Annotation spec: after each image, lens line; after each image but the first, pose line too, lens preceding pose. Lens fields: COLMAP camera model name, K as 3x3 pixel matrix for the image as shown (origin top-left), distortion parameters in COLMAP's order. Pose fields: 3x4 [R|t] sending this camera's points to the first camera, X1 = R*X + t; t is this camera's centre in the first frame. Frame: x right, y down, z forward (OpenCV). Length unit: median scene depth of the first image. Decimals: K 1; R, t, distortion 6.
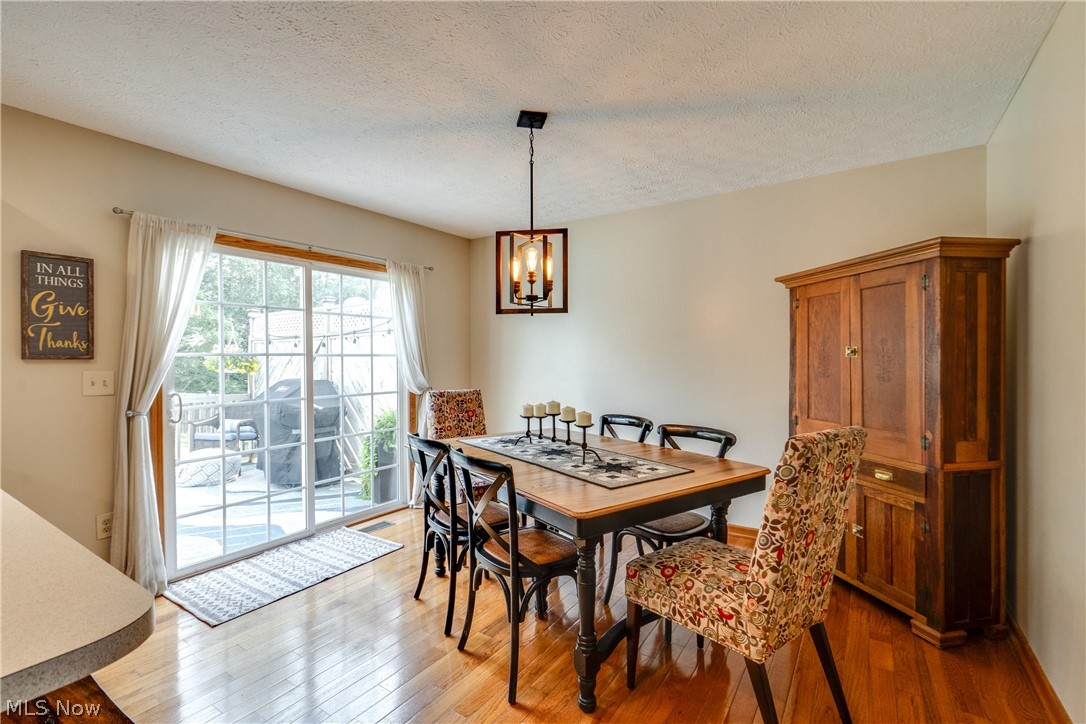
lens RADIAL K [[492.1, 0, 543.0], [0, 492.1, 362.0], [0, 0, 1]] dist [-0.000653, 0.000102]
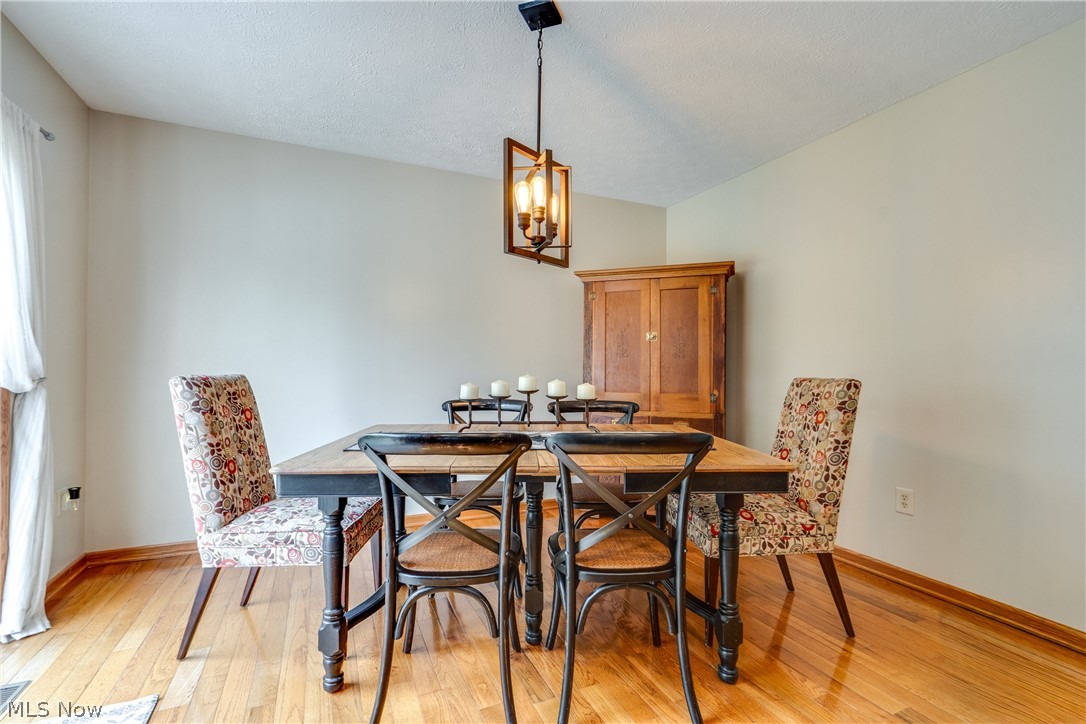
lens RADIAL K [[492.1, 0, 543.0], [0, 492.1, 362.0], [0, 0, 1]] dist [-0.000653, 0.000102]
pose [[0.530884, 0.017184, 0.847270, -0.681827], [-0.003970, 0.999834, -0.017791, 0.076328], [-0.847435, 0.006081, 0.530864, 0.585342]]
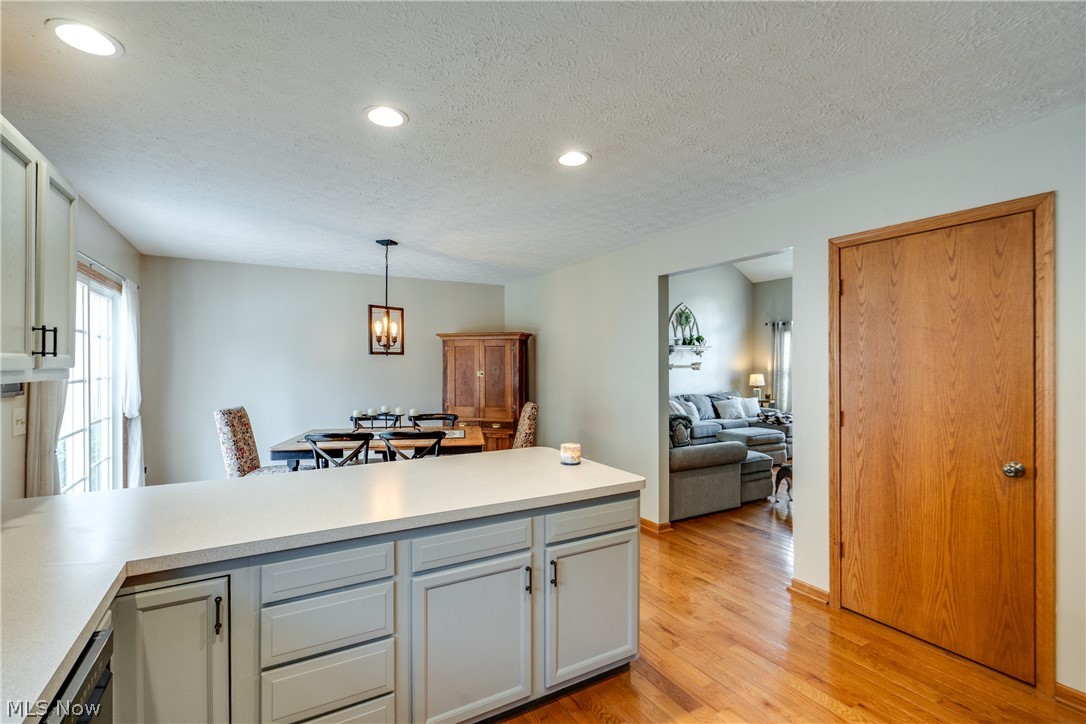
lens RADIAL K [[504.2, 0, 539.5], [0, 504.2, 365.0], [0, 0, 1]] dist [-0.000744, 0.000101]
pose [[0.446536, 0.001477, 0.894765, -1.378470], [0.005668, 0.999974, -0.004479, -0.052084], [-0.894748, 0.007071, 0.446516, -0.272601]]
